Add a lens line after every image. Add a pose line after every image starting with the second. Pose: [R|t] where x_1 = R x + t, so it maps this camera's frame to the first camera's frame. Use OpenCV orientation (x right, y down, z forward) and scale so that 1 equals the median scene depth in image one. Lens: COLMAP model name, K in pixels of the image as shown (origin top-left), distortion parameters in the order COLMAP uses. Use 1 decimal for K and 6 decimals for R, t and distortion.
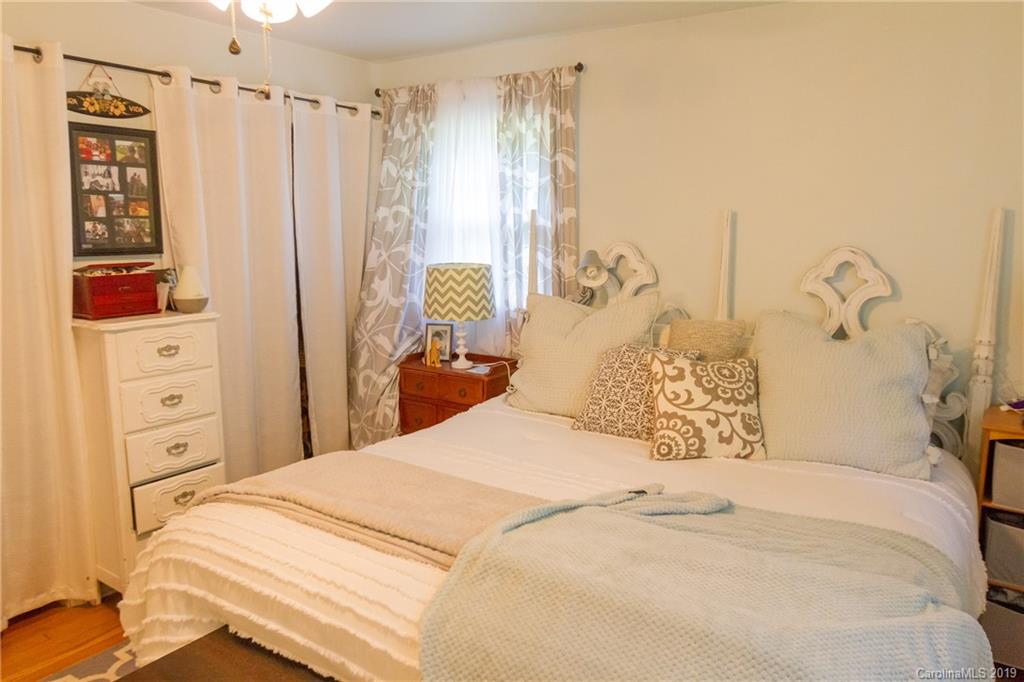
lens RADIAL K [[762.0, 0, 507.6], [0, 762.0, 342.3], [0, 0, 1]] dist [-0.000889, 0.002441]
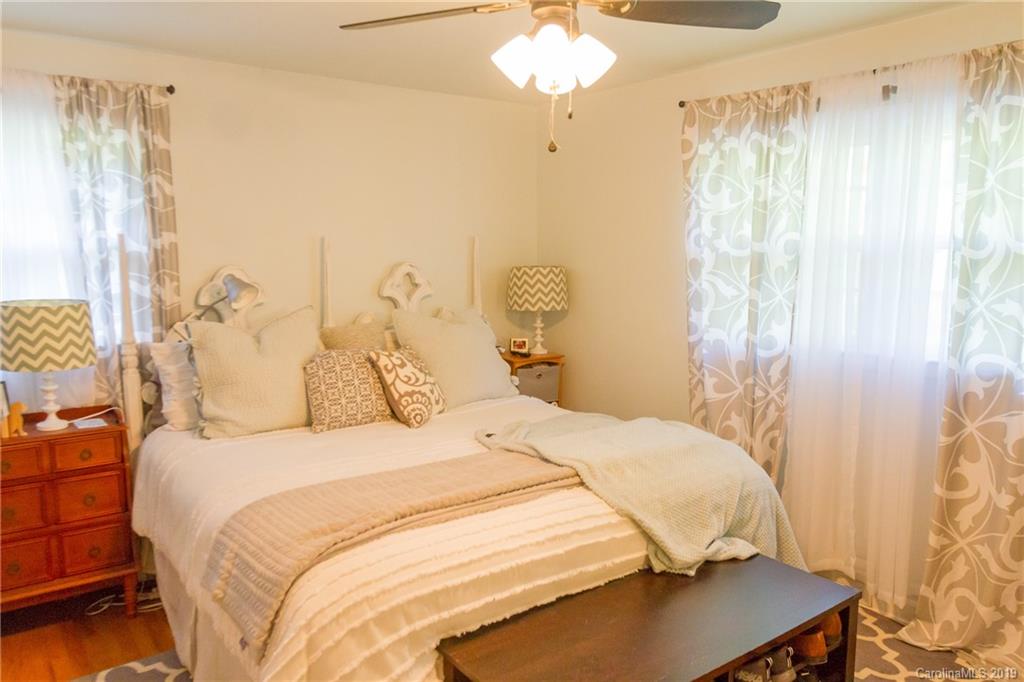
lens RADIAL K [[762.0, 0, 507.6], [0, 762.0, 342.3], [0, 0, 1]] dist [-0.000889, 0.002441]
pose [[0.318348, -0.124688, 0.939738, -0.704312], [0.154551, 0.984876, 0.078322, -0.049291], [-0.935291, 0.120304, 0.332804, 0.299208]]
